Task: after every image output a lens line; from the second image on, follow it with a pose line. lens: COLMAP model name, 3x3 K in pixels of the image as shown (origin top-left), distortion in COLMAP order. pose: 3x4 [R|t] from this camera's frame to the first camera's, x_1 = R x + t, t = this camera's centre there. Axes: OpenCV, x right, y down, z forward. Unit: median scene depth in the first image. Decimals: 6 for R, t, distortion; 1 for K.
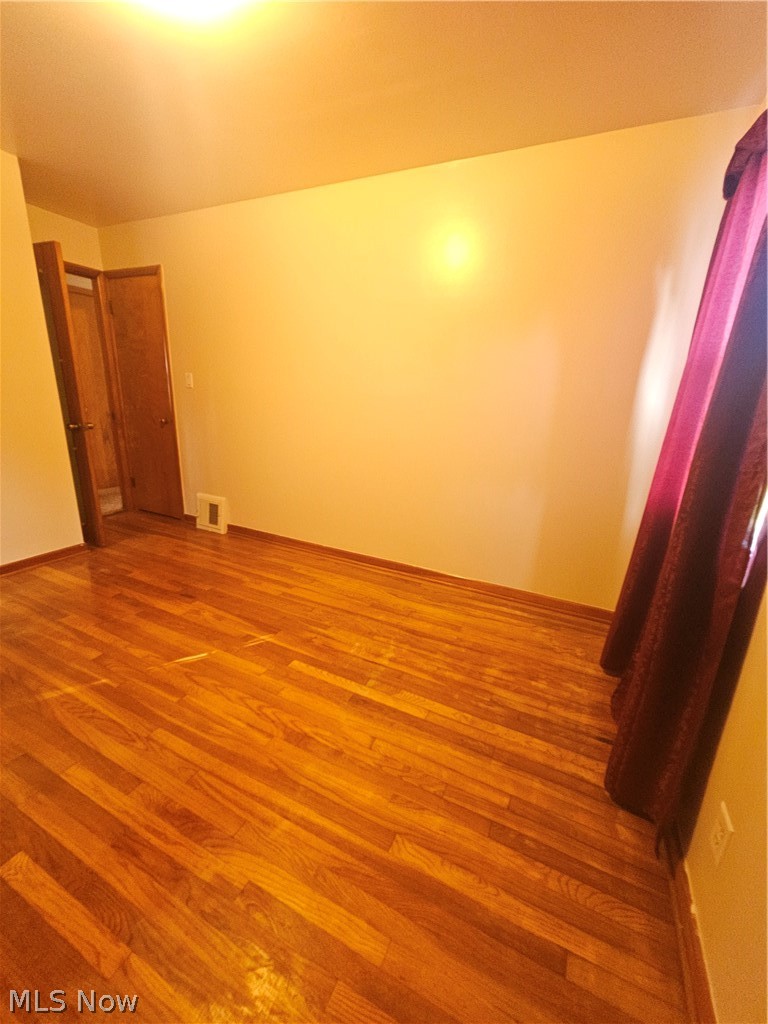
lens RADIAL K [[416.2, 0, 385.5], [0, 416.2, 517.3], [0, 0, 1]] dist [-0.001225, -0.000231]
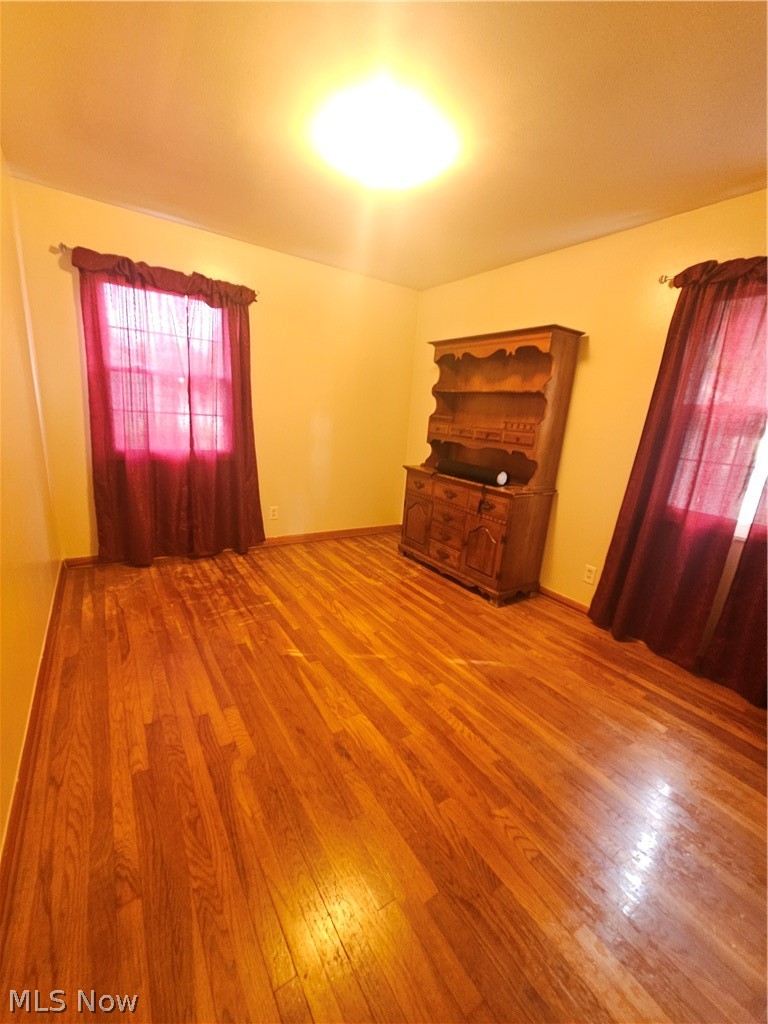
lens RADIAL K [[416.2, 0, 385.5], [0, 416.2, 517.3], [0, 0, 1]] dist [-0.001225, -0.000231]
pose [[-0.855182, -0.231198, 0.463909, -1.011821], [0.037844, 0.864771, 0.500739, -0.596287], [-0.516945, 0.445779, -0.730787, 1.724752]]
